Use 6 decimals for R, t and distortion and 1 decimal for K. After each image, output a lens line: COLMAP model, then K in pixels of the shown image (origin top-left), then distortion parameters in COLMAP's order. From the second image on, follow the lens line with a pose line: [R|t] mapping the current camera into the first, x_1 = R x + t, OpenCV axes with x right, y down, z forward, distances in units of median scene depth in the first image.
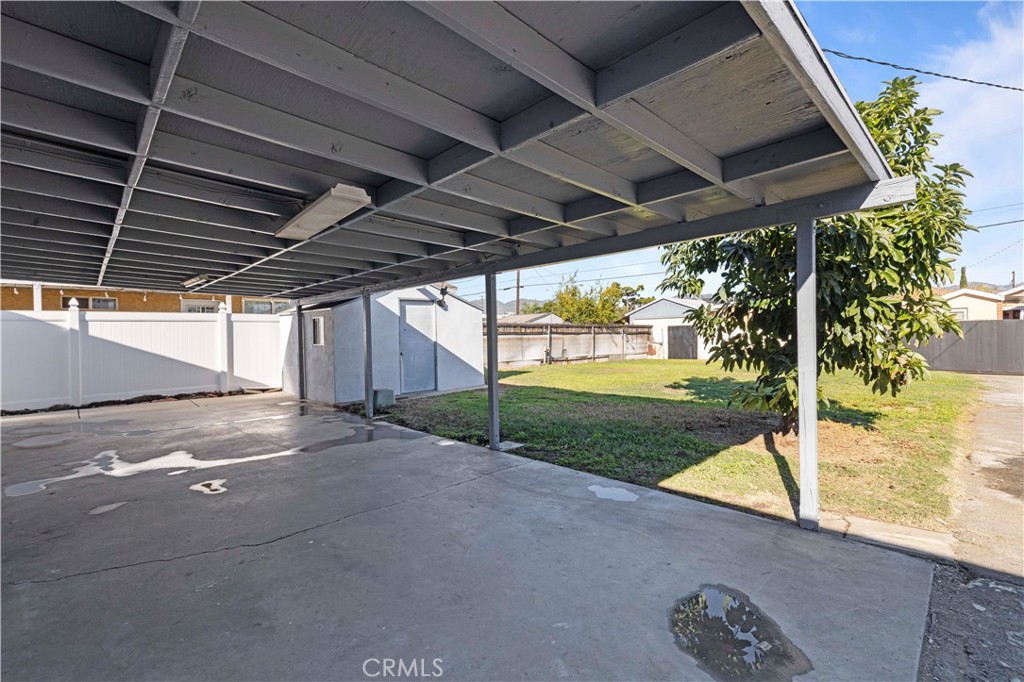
lens RADIAL K [[433.0, 0, 504.1], [0, 433.0, 341.8], [0, 0, 1]] dist [-0.001817, 0.001318]
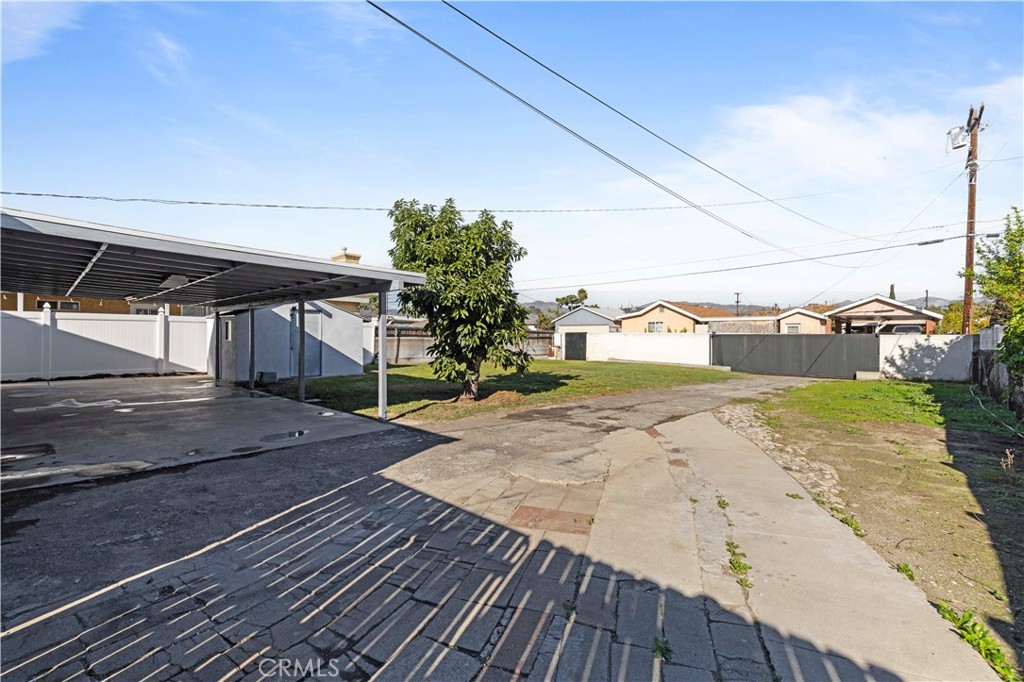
lens RADIAL K [[433.0, 0, 508.3], [0, 433.0, 338.0], [0, 0, 1]] dist [-0.001817, 0.001318]
pose [[0.998181, 0.025115, 0.054803, 0.243315], [-0.024447, 0.999619, -0.012834, -0.003160], [-0.055104, 0.011470, 0.998415, -0.276801]]
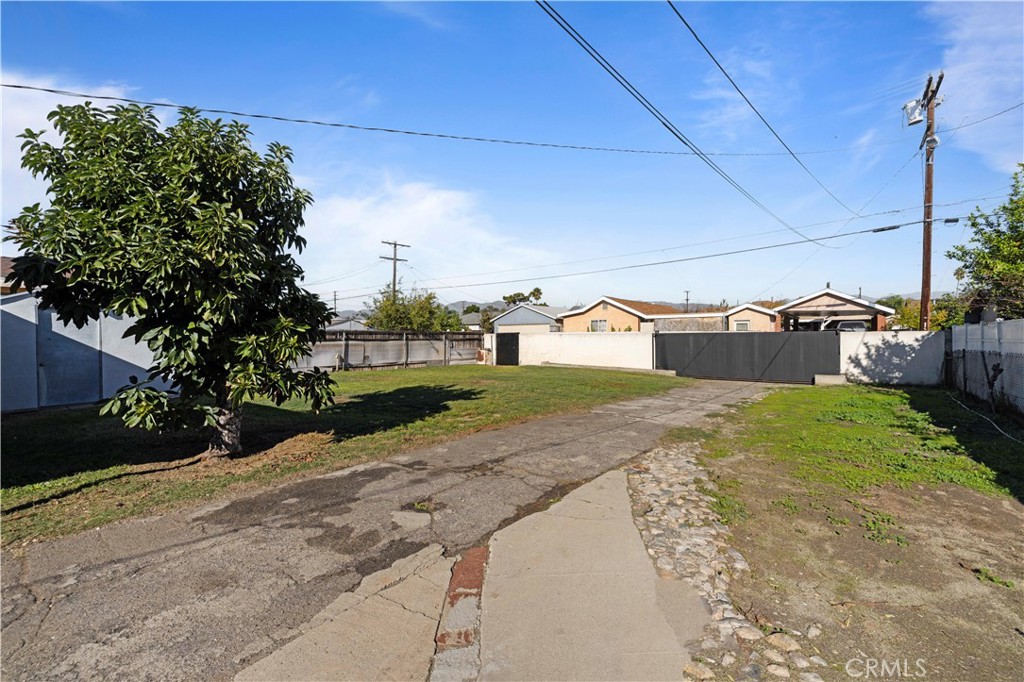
lens RADIAL K [[433.0, 0, 506.9], [0, 433.0, 341.7], [0, 0, 1]] dist [-0.001817, 0.001318]
pose [[0.989430, 0.009175, 0.144721, 0.393252], [-0.008424, 0.999948, -0.005803, -0.015557], [-0.144766, 0.004522, 0.989456, -0.053686]]
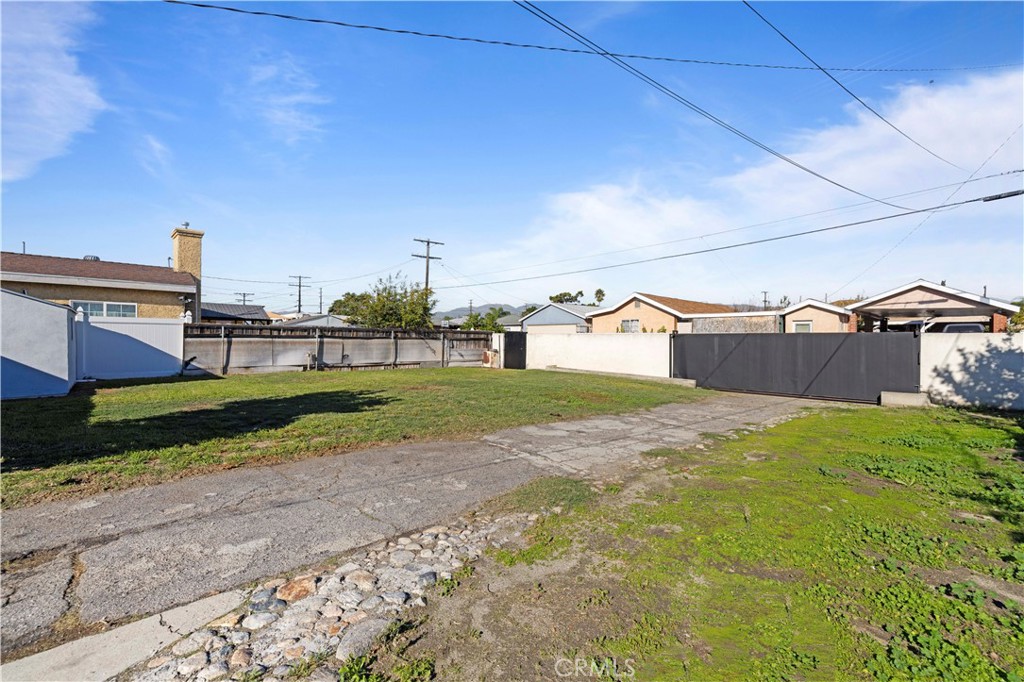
lens RADIAL K [[433.0, 0, 508.4], [0, 433.0, 342.2], [0, 0, 1]] dist [-0.001817, 0.001318]
pose [[0.999684, 0.024040, -0.007345, 0.613268], [-0.024099, 0.999677, -0.008039, -0.013085], [0.007150, 0.008213, 0.999941, 0.095630]]
